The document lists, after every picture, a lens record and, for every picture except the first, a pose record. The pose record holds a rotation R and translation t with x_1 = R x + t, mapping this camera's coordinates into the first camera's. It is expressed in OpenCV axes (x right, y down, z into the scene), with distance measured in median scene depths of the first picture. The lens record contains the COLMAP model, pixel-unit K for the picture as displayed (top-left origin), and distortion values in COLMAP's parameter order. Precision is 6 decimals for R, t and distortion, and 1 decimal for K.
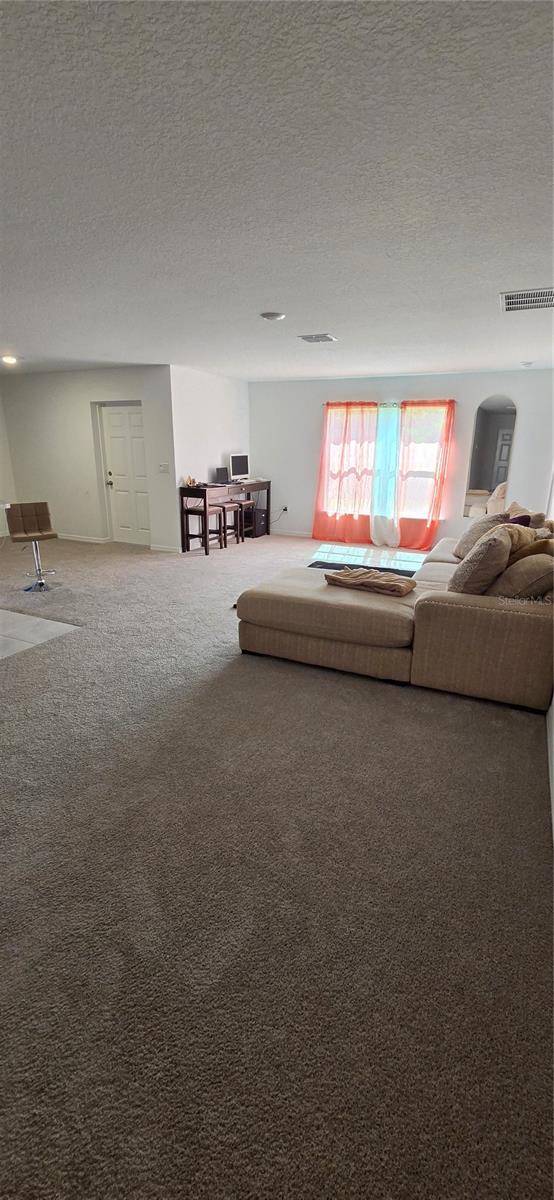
lens RADIAL K [[492.7, 0, 277.0], [0, 492.7, 600.0], [0, 0, 1]] dist [0.001144, 0.000217]
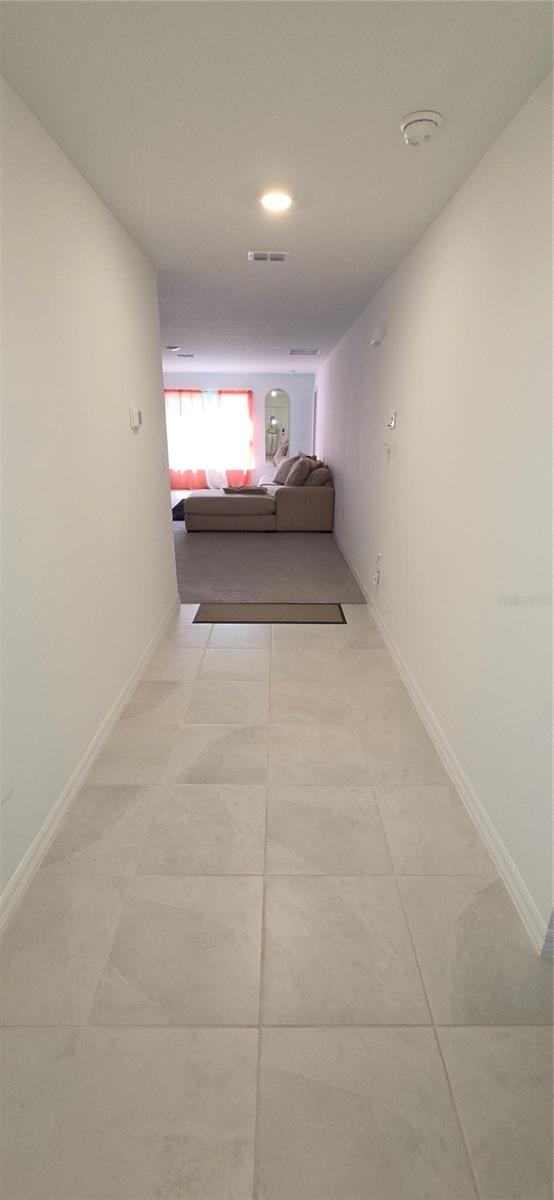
lens RADIAL K [[492.7, 0, 277.0], [0, 492.7, 600.0], [0, 0, 1]] dist [0.001144, 0.000217]
pose [[0.895793, -0.150332, 0.418275, -0.310807], [0.134346, 0.988626, 0.067602, 0.149890], [-0.423681, -0.004364, 0.905801, -0.436187]]
